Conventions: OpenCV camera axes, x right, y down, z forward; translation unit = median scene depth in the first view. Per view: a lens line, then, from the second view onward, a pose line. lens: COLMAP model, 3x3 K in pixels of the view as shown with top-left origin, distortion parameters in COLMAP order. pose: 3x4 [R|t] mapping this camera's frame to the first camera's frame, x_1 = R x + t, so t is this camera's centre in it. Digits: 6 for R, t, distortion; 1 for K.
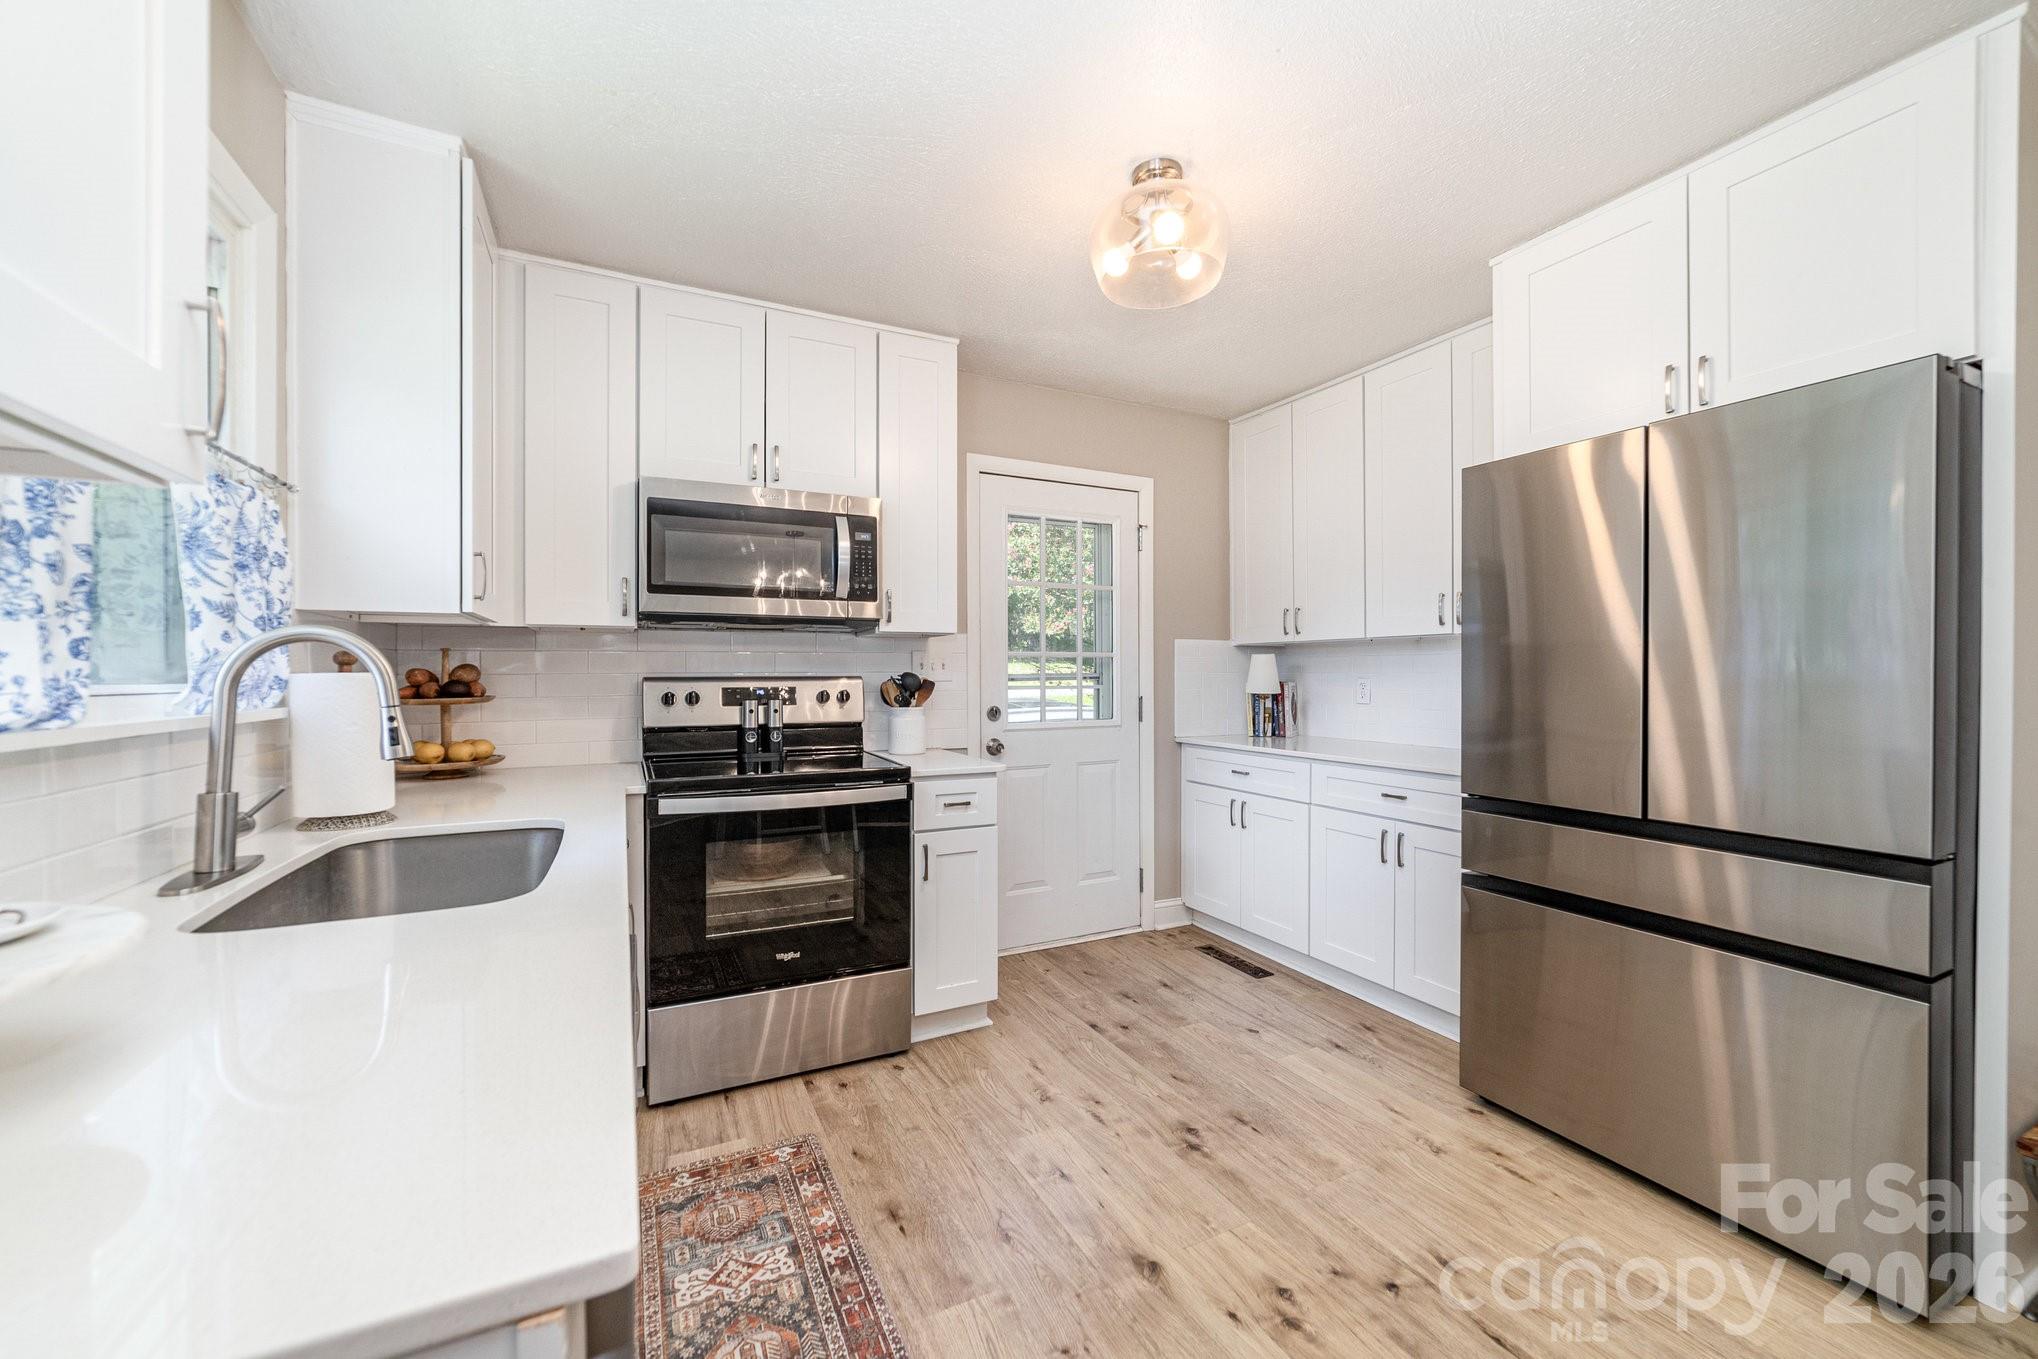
lens RADIAL K [[799.2, 0, 1034.1], [0, 799.2, 666.6], [0, 0, 1]] dist [-0.017307, 0.004928]
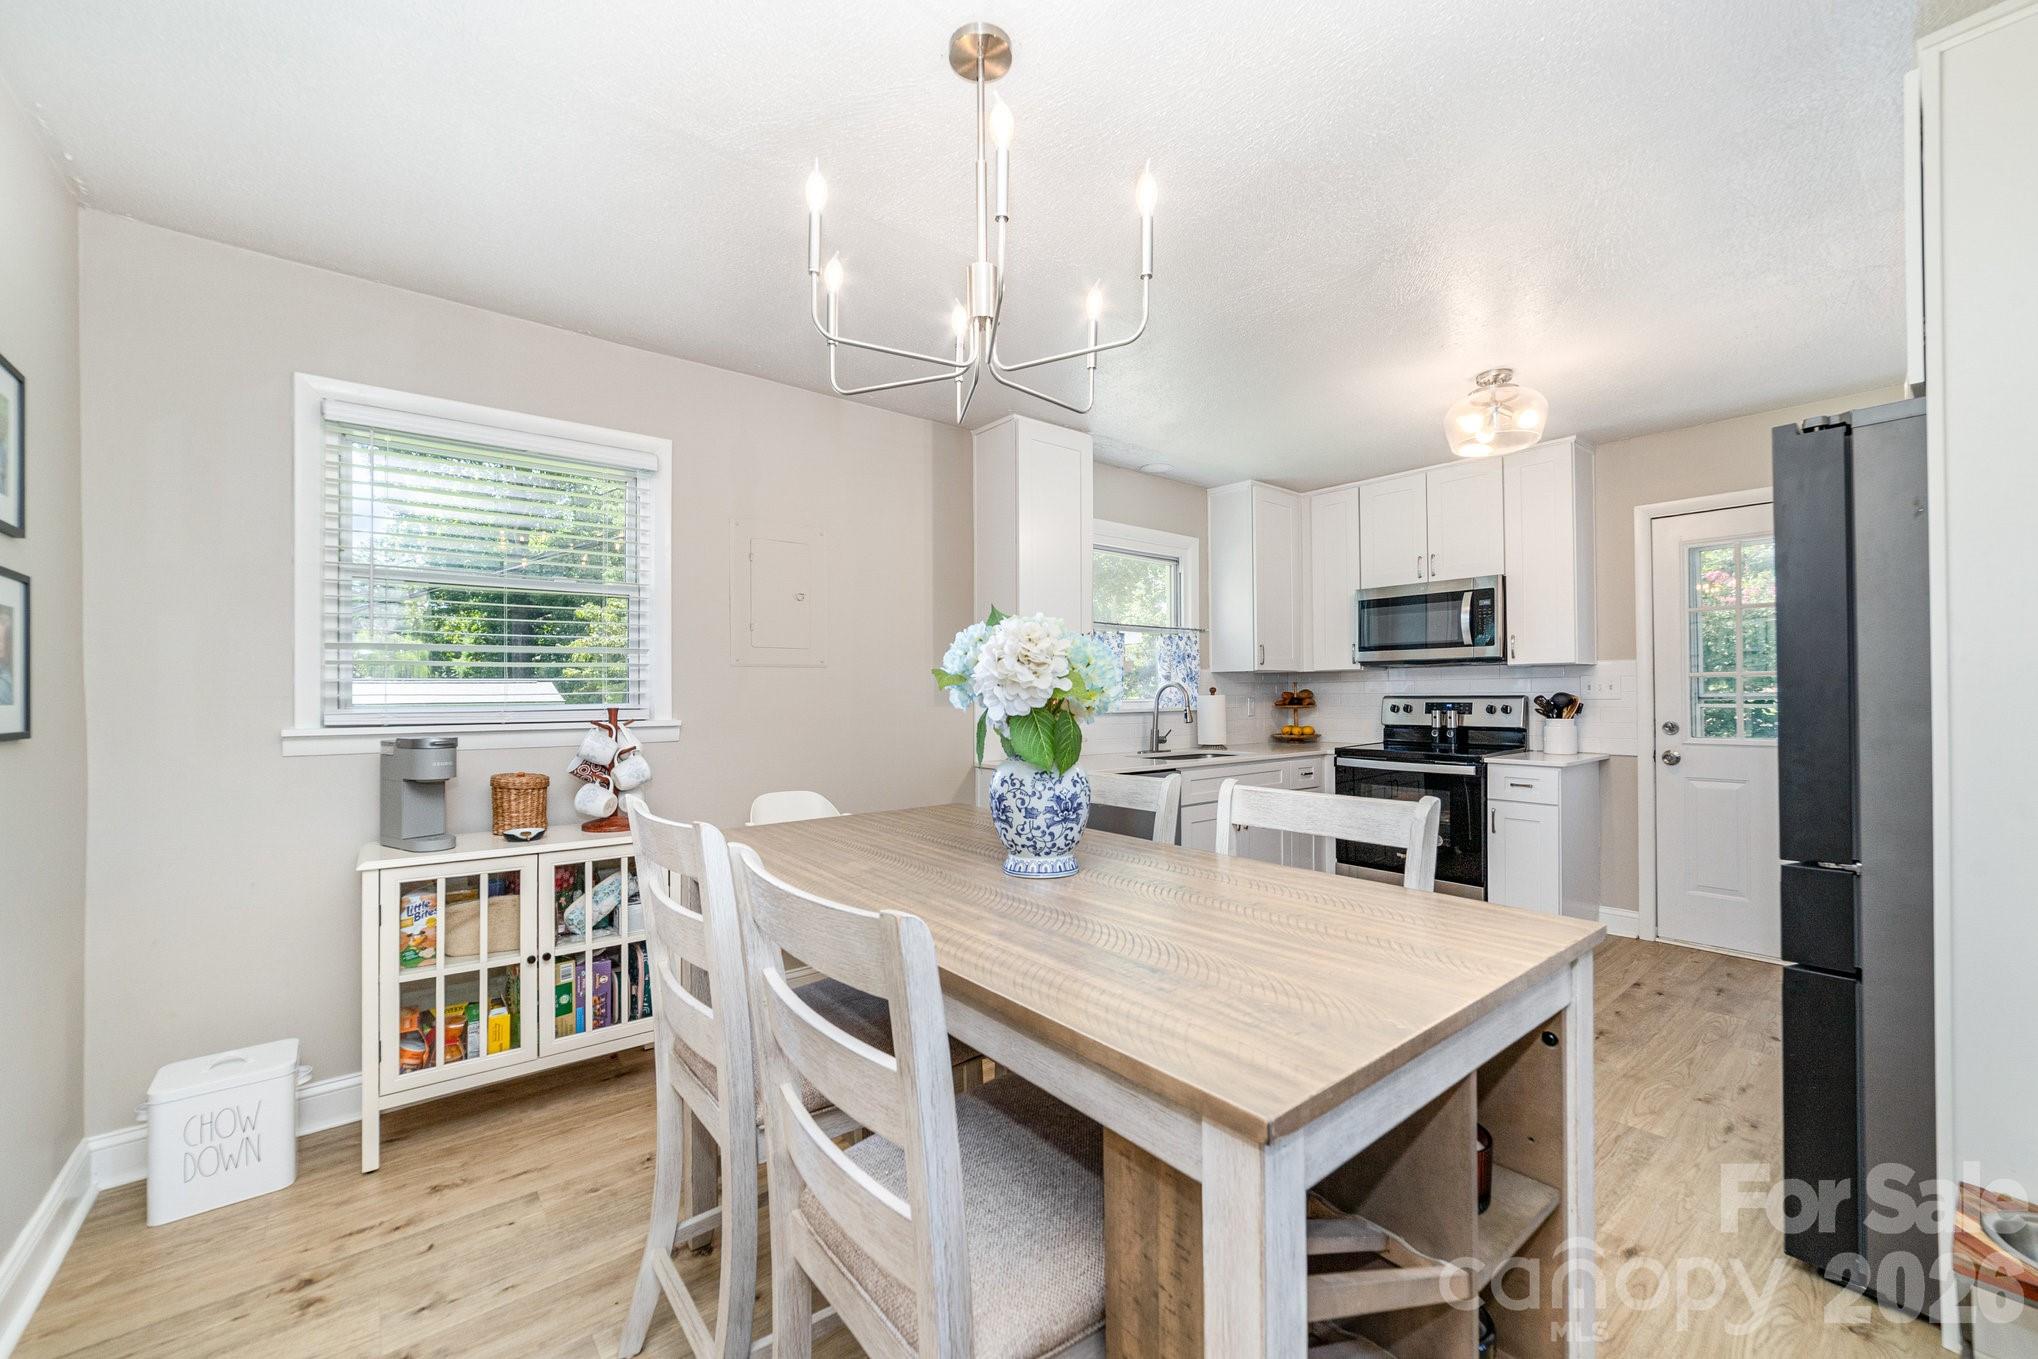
lens RADIAL K [[799.2, 0, 1018.4], [0, 799.2, 685.6], [0, 0, 1]] dist [-0.017307, 0.004928]
pose [[0.207538, -0.010612, -0.978169, 1.174230], [0.017602, 0.999820, -0.007112, -0.012706], [0.978069, -0.015741, 0.207688, -0.181015]]
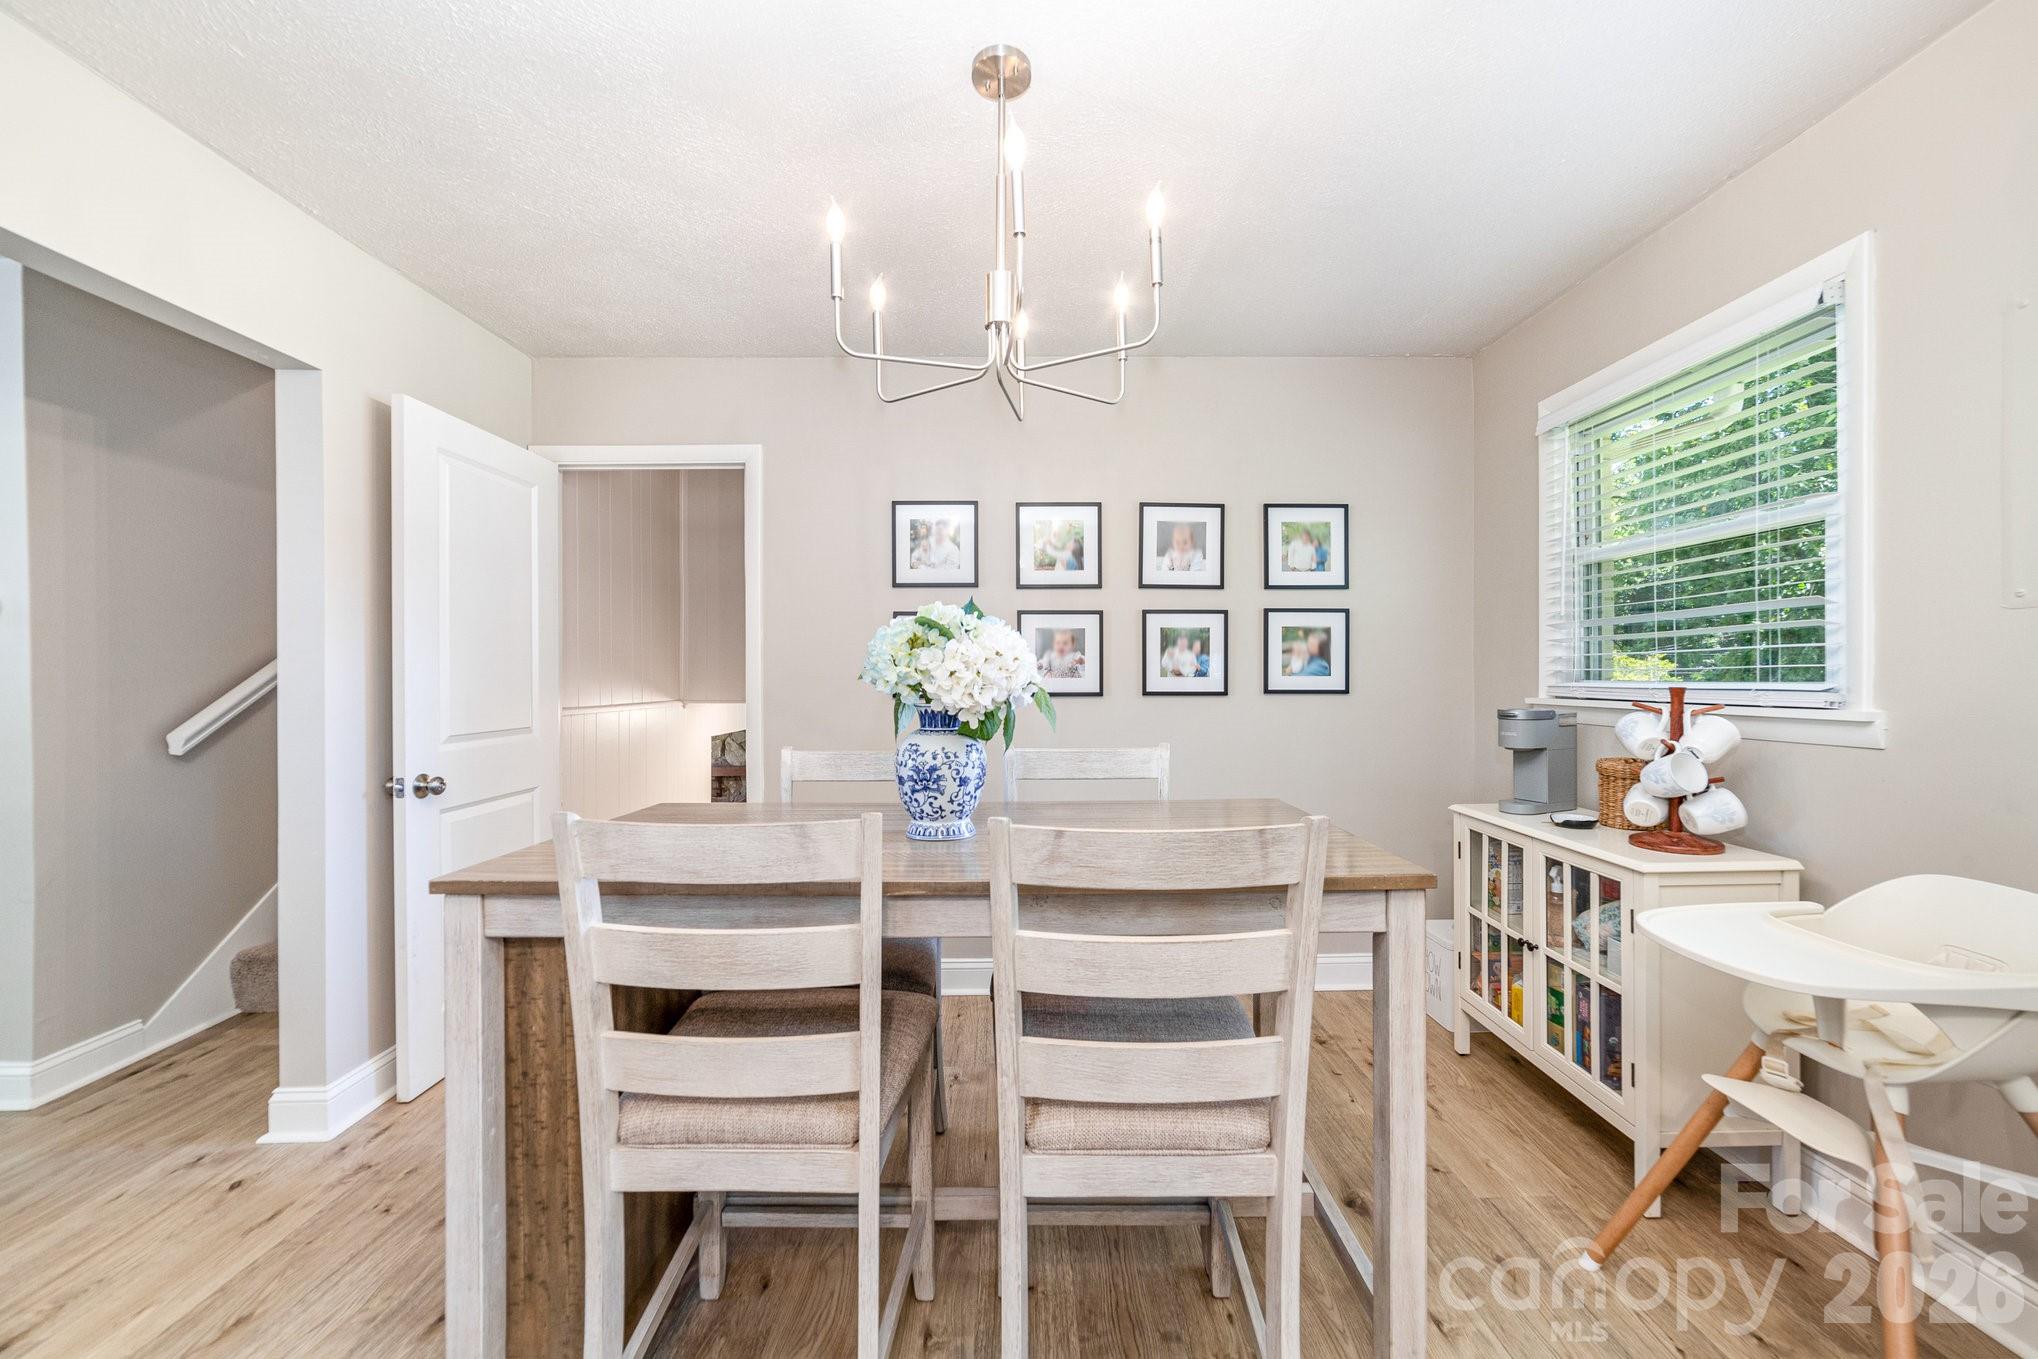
lens RADIAL K [[799.2, 0, 1016.1], [0, 799.2, 683.8], [0, 0, 1]] dist [-0.017307, 0.004928]
pose [[-0.893197, 0.001396, 0.449663, 0.282660], [0.000808, 0.999999, -0.001501, -0.002403], [-0.449664, -0.000978, -0.893197, 0.487504]]
